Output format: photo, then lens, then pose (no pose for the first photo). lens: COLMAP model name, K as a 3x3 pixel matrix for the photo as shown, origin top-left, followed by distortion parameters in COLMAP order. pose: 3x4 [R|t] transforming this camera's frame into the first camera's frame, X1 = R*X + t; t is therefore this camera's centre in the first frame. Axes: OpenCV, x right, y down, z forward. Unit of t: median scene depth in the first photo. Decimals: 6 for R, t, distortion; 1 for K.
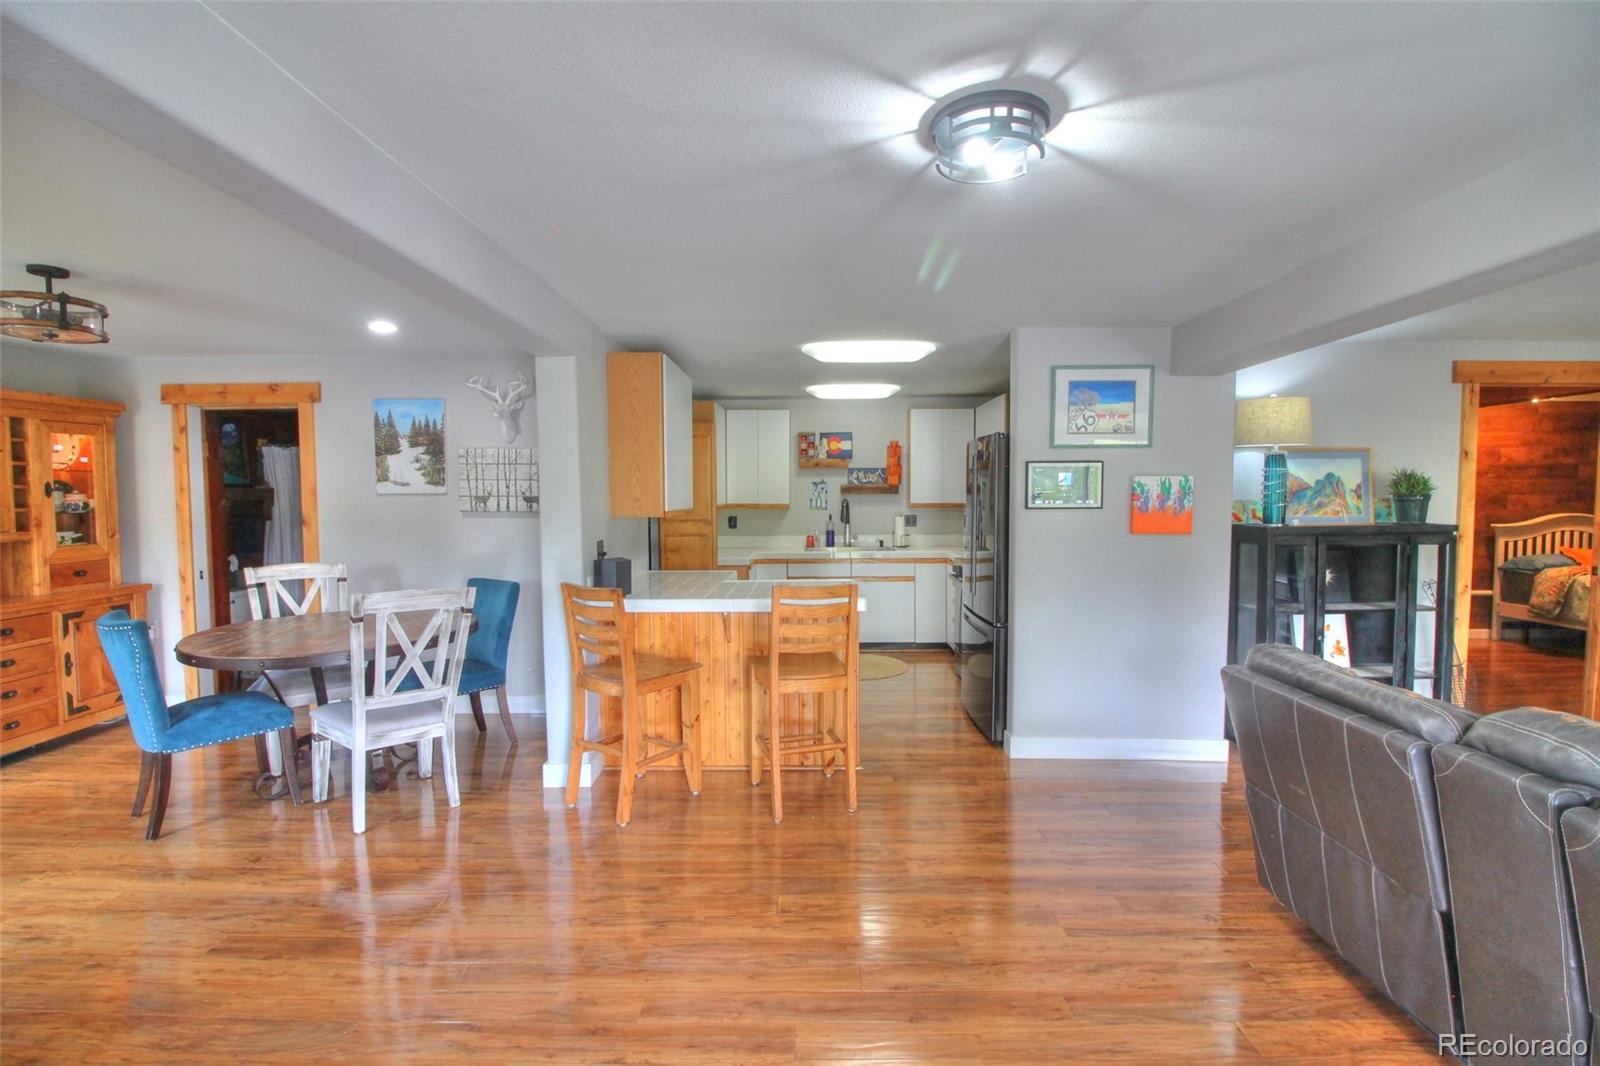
lens RADIAL K [[749.4, 0, 804.2], [0, 749.4, 534.2], [0, 0, 1]] dist [-0.002105, -0.011101]
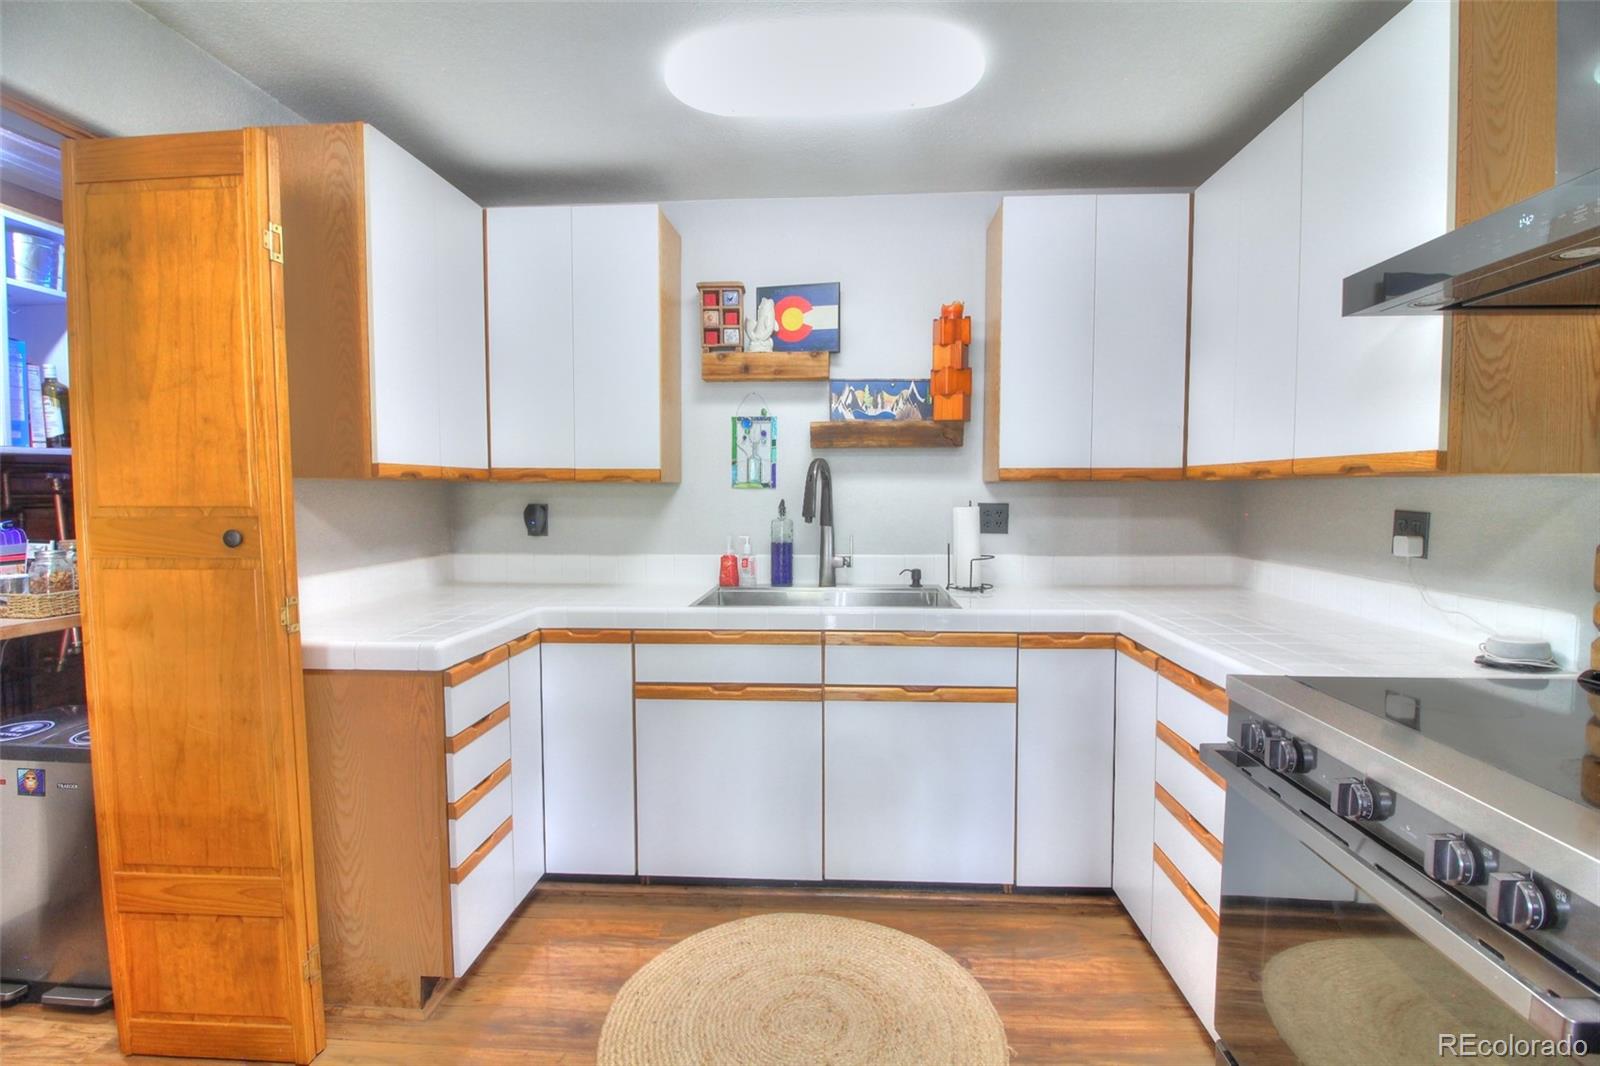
lens RADIAL K [[749.4, 0, 806.8], [0, 749.4, 538.2], [0, 0, 1]] dist [-0.002105, -0.011101]
pose [[0.998829, 0.008108, -0.047691, 0.066025], [-0.007885, 0.999957, 0.004865, -0.009221], [0.047728, -0.004483, 0.998850, 0.621057]]
